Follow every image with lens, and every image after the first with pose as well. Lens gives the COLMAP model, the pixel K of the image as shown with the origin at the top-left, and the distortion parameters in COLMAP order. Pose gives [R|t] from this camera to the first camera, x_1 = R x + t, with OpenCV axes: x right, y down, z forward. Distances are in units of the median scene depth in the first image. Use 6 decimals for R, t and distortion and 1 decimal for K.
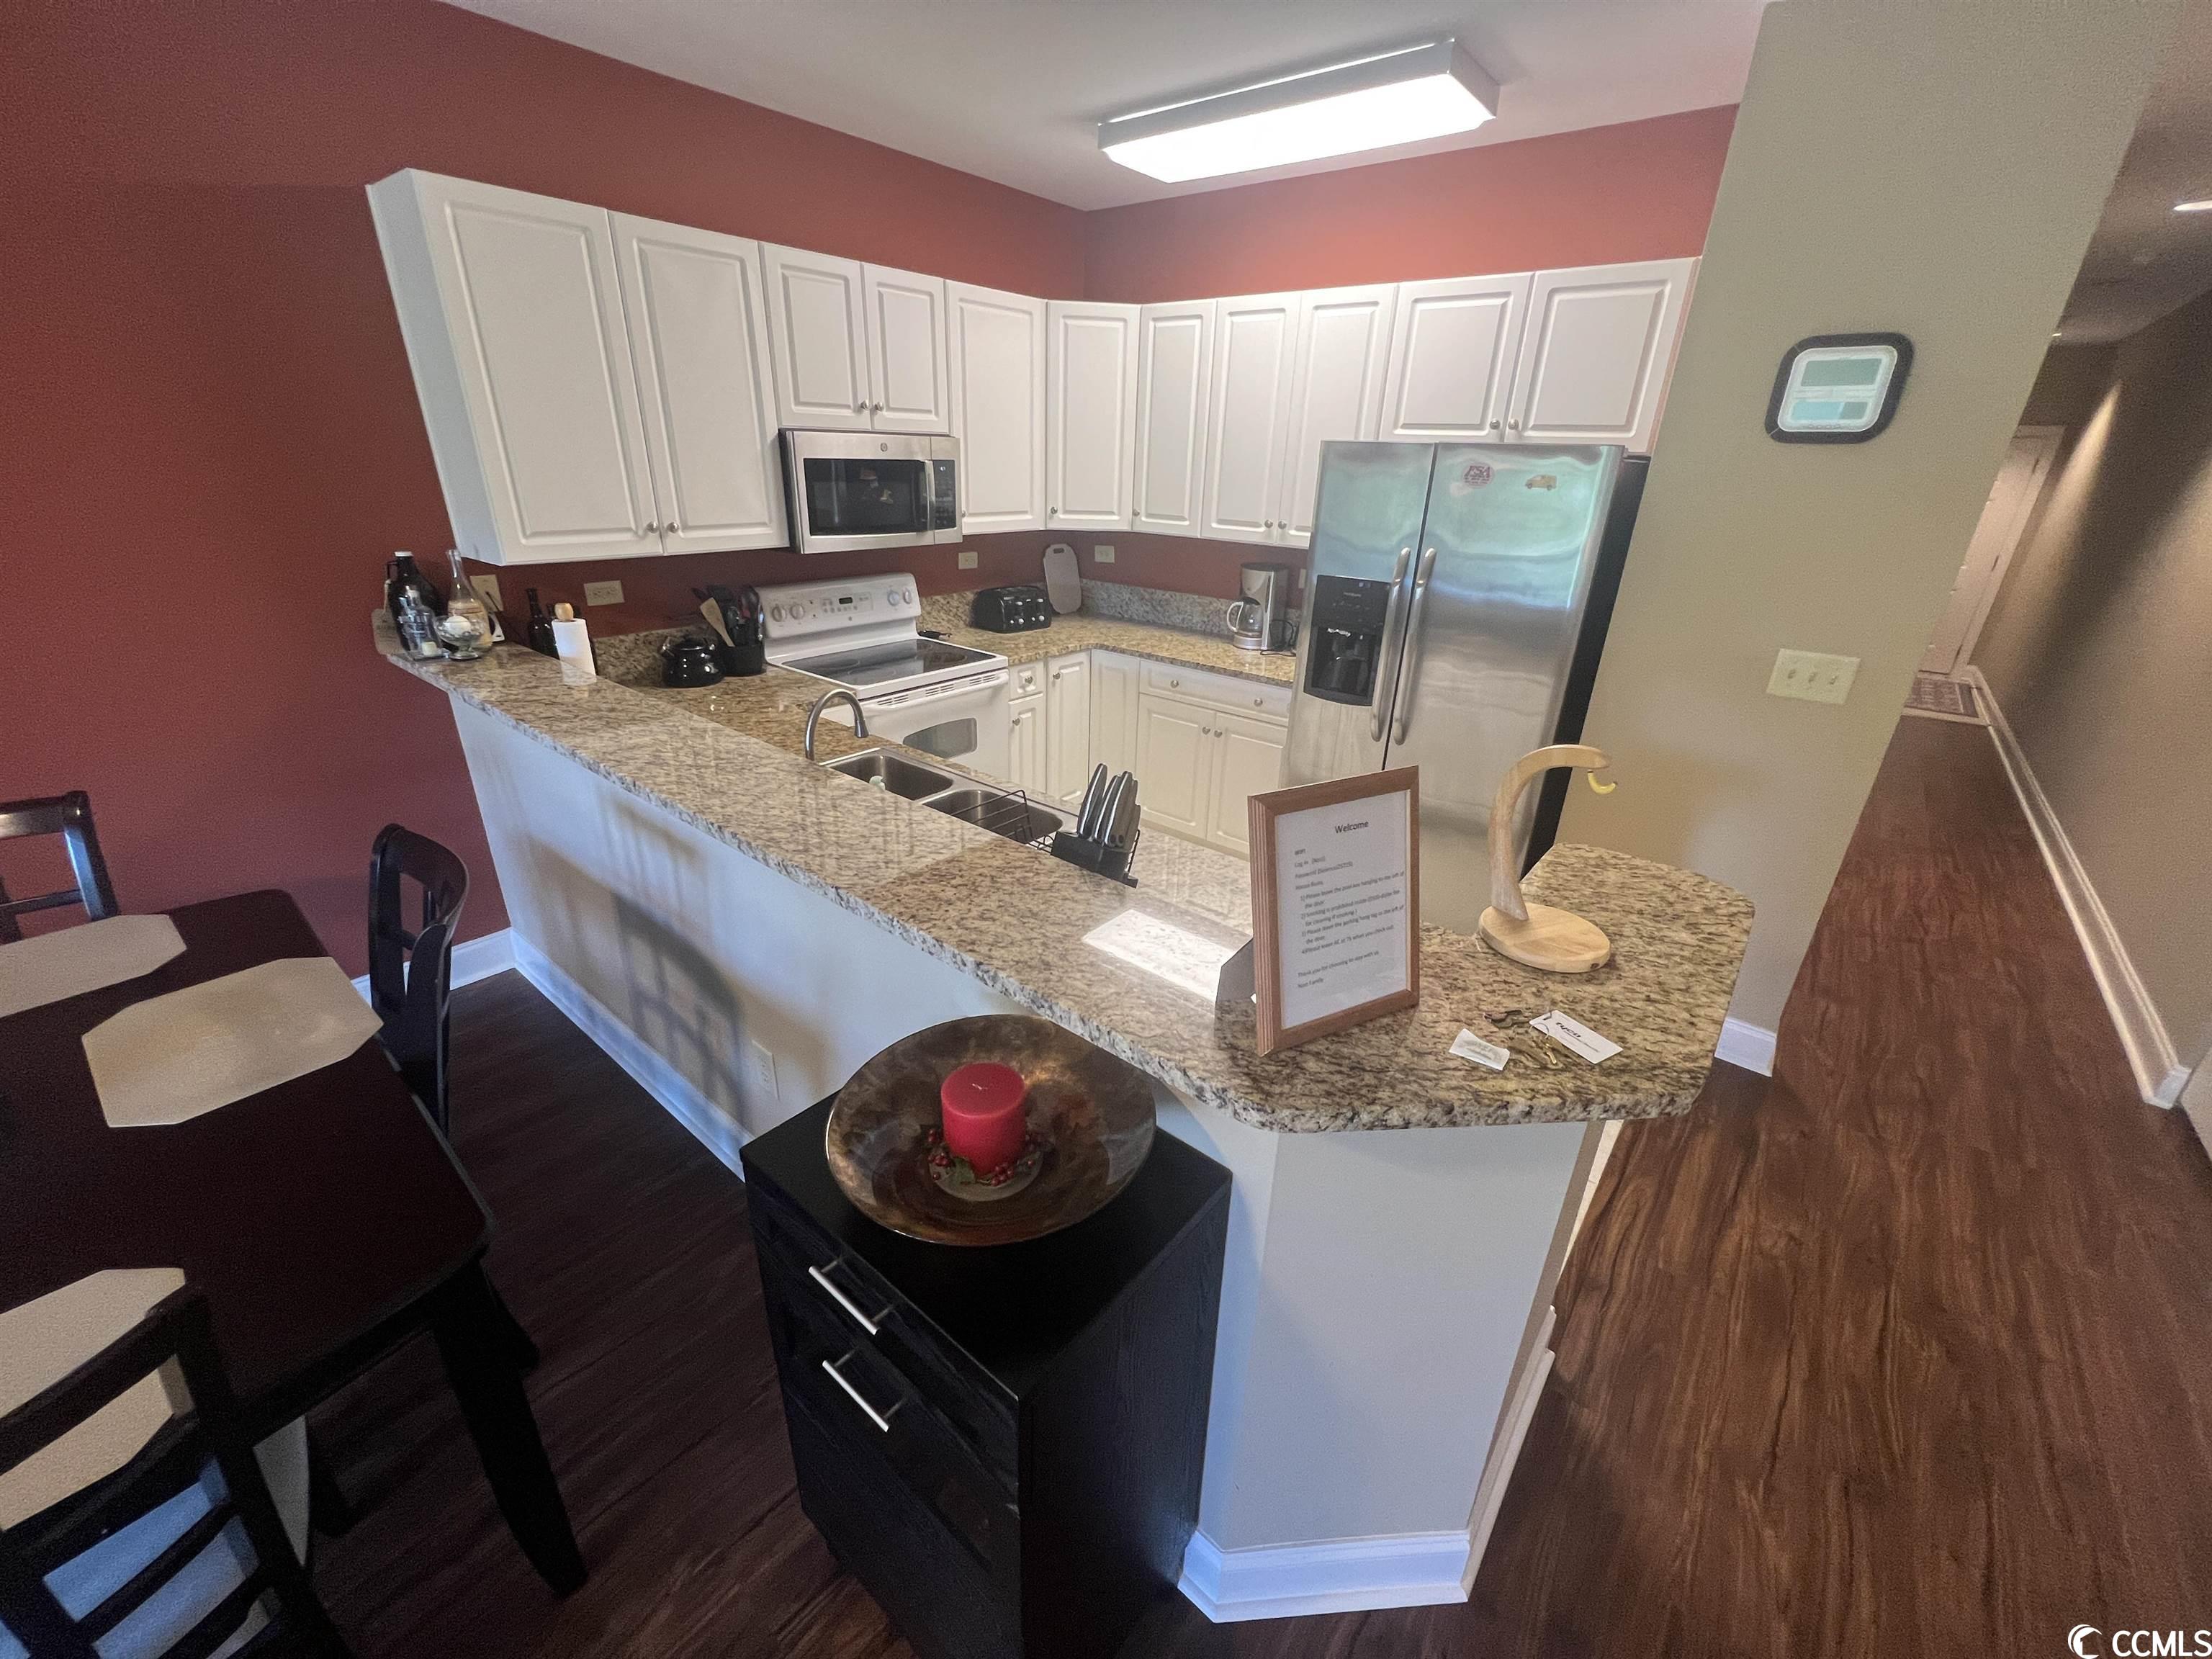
lens RADIAL K [[877.1, 0, 1104.5], [0, 877.1, 819.3], [0, 0, 1]] dist [-0.001565, 0.000135]
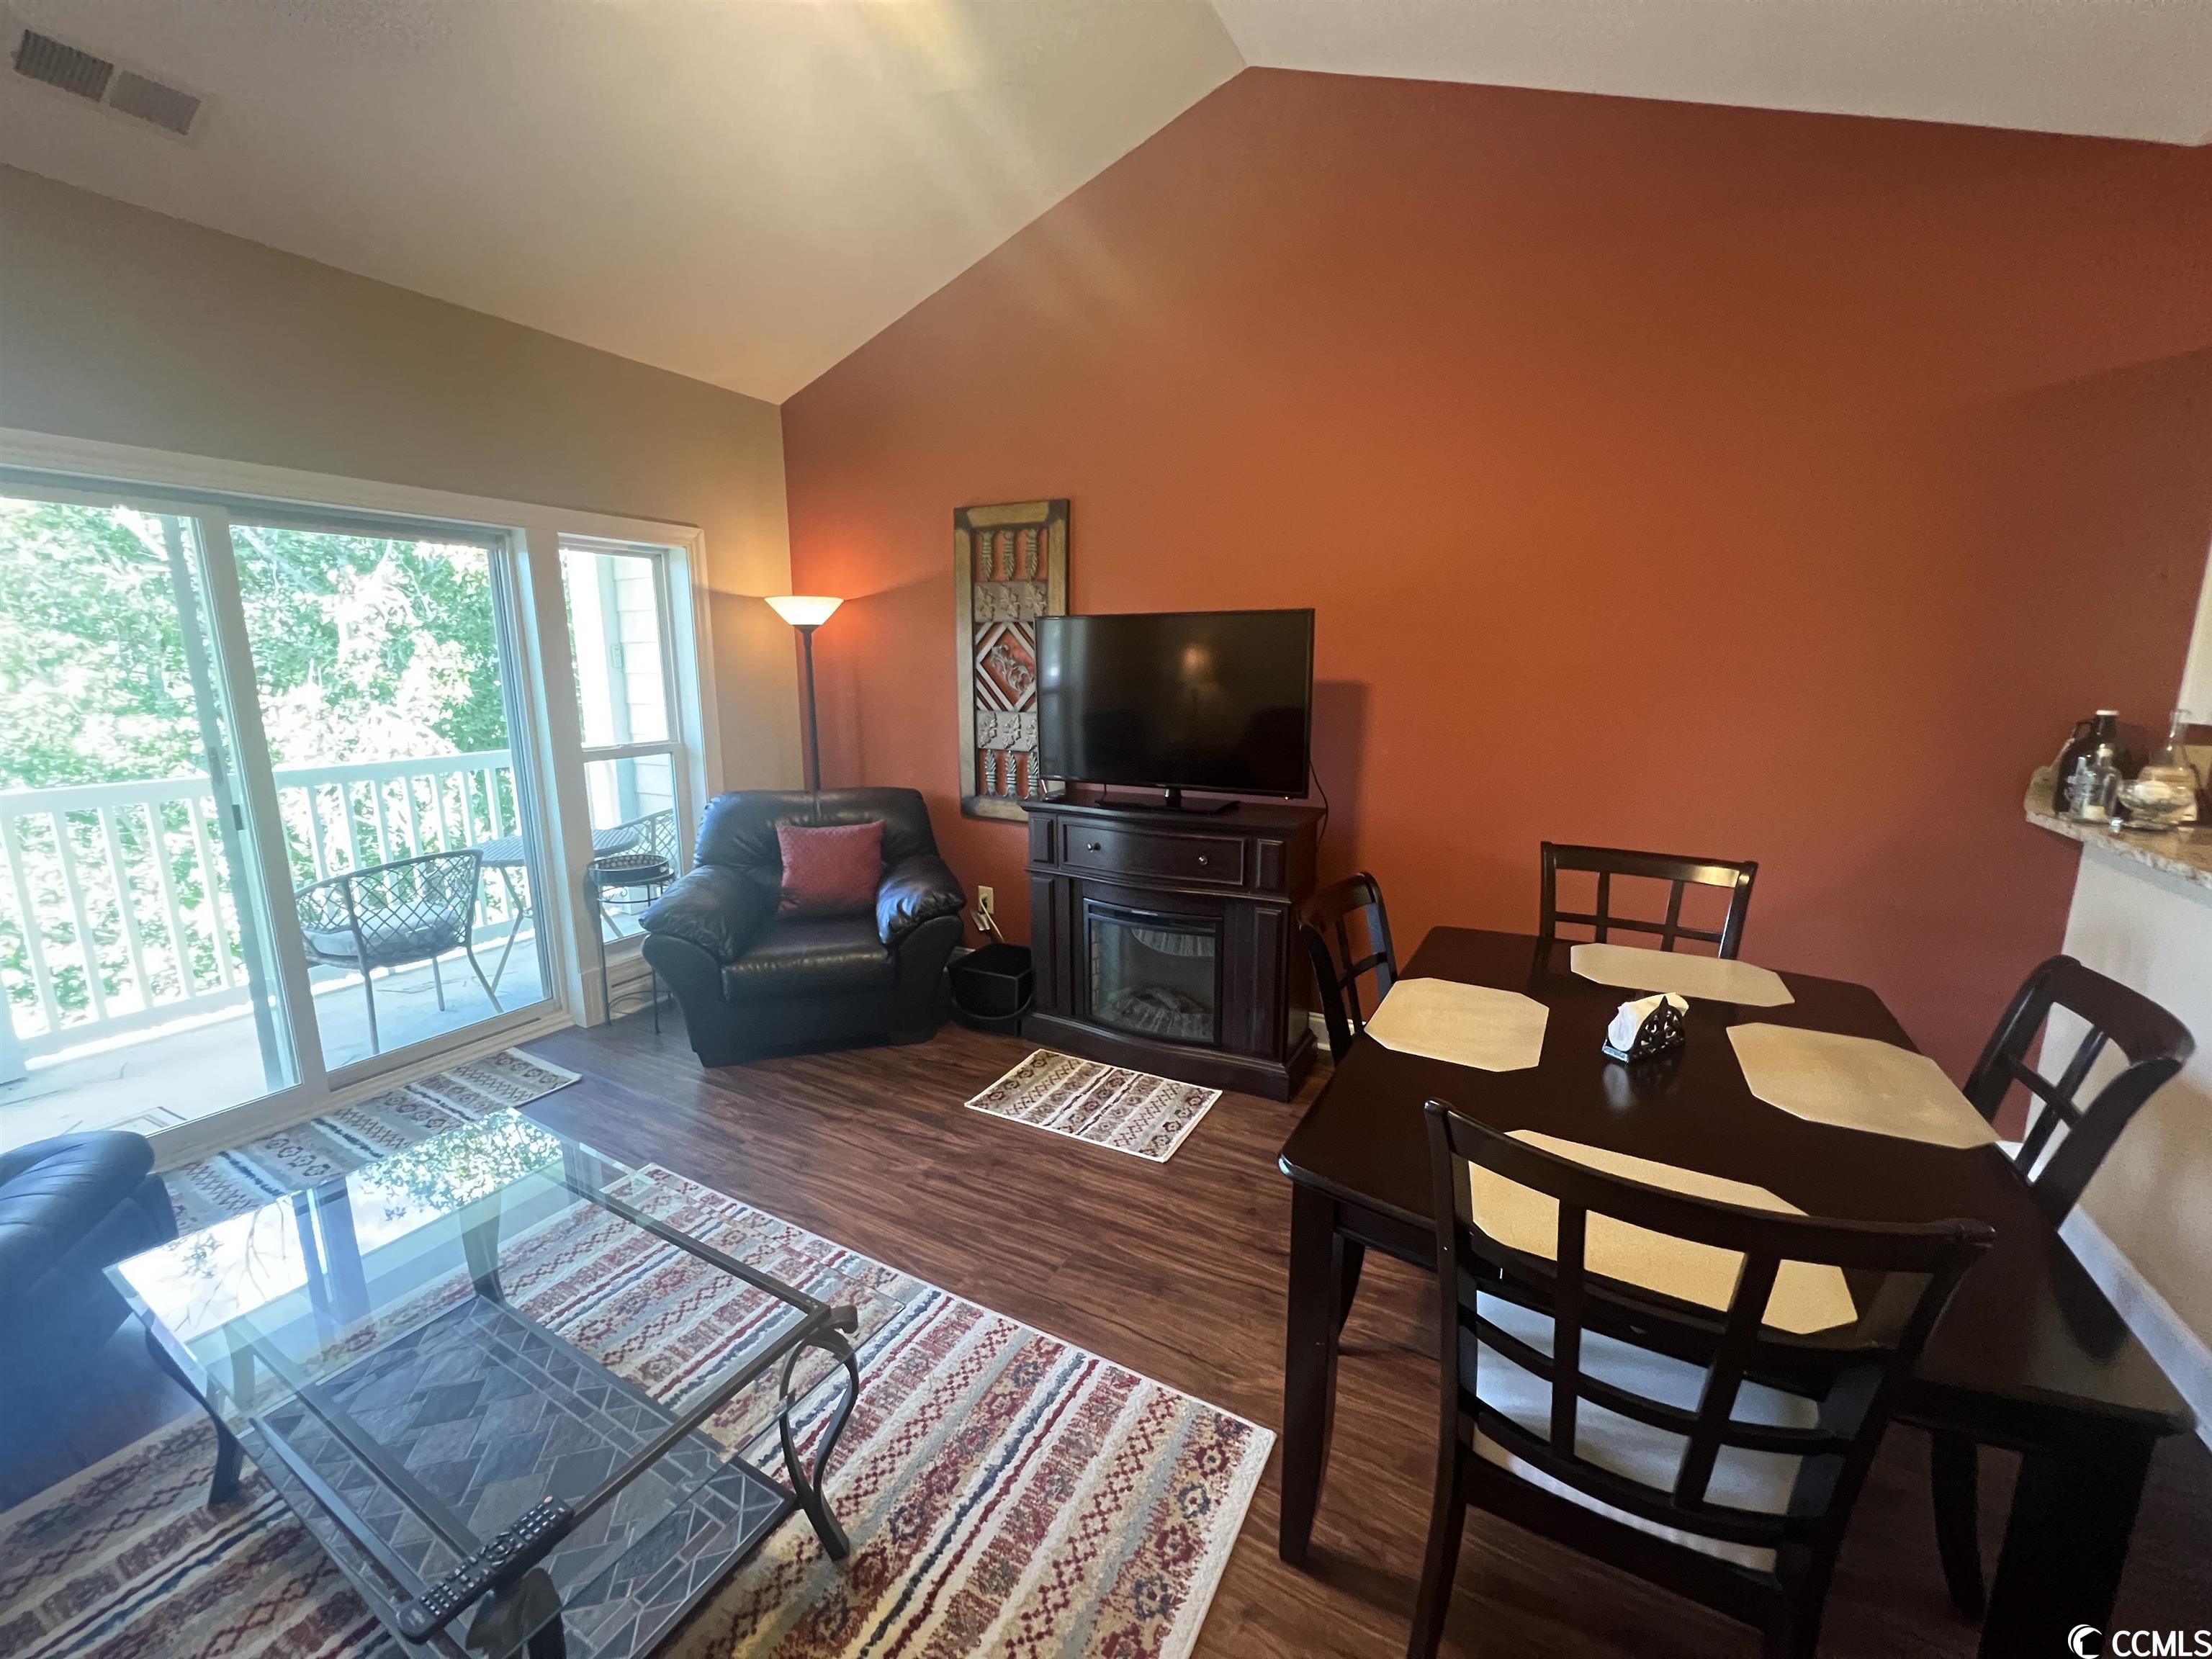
lens RADIAL K [[877.1, 0, 1110.5], [0, 877.1, 822.1], [0, 0, 1]] dist [-0.001565, 0.000135]
pose [[0.207912, 0.152339, -0.966212, -0.080744], [-0.375016, 0.924730, 0.065102, 0.104659], [0.903402, 0.348809, 0.249392, -0.107758]]
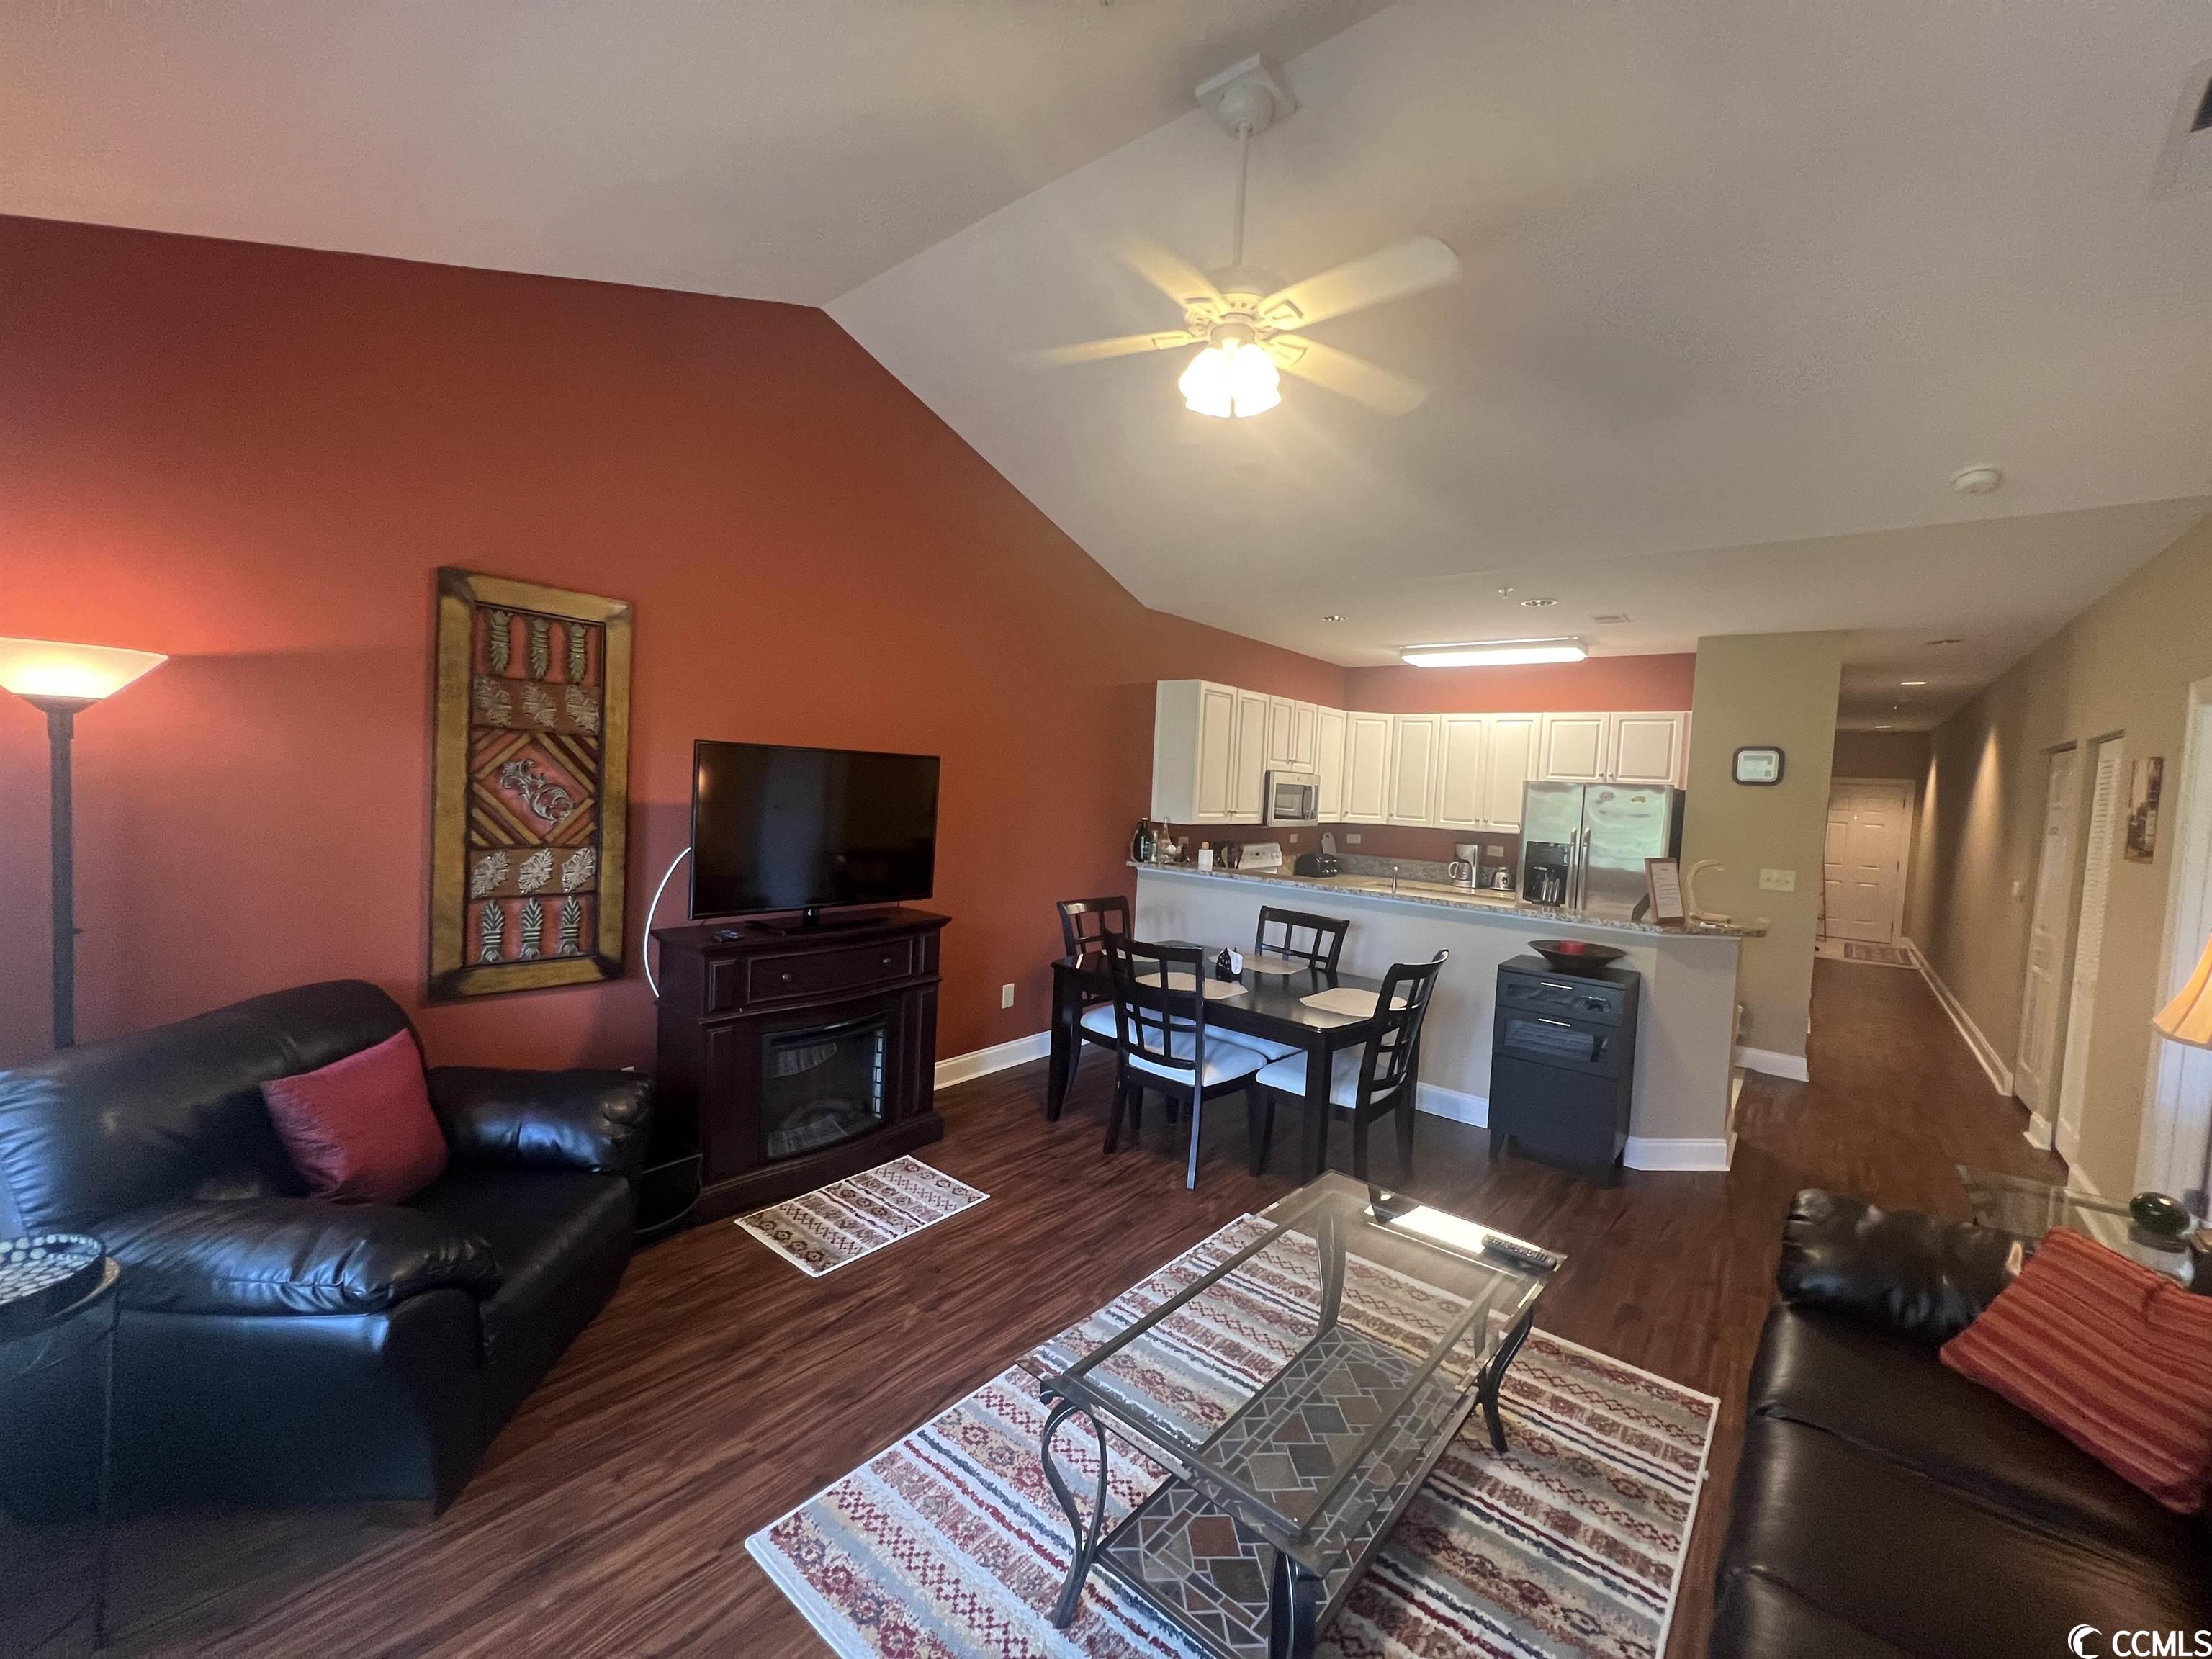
lens RADIAL K [[877.1, 0, 1099.6], [0, 877.1, 825.7], [0, 0, 1]] dist [-0.001565, 0.000135]
pose [[0.999822, 0.018824, 0.001265, -0.727627], [-0.017258, 0.939604, -0.341828, 0.388452], [-0.007623, 0.341746, 0.939762, -0.889866]]
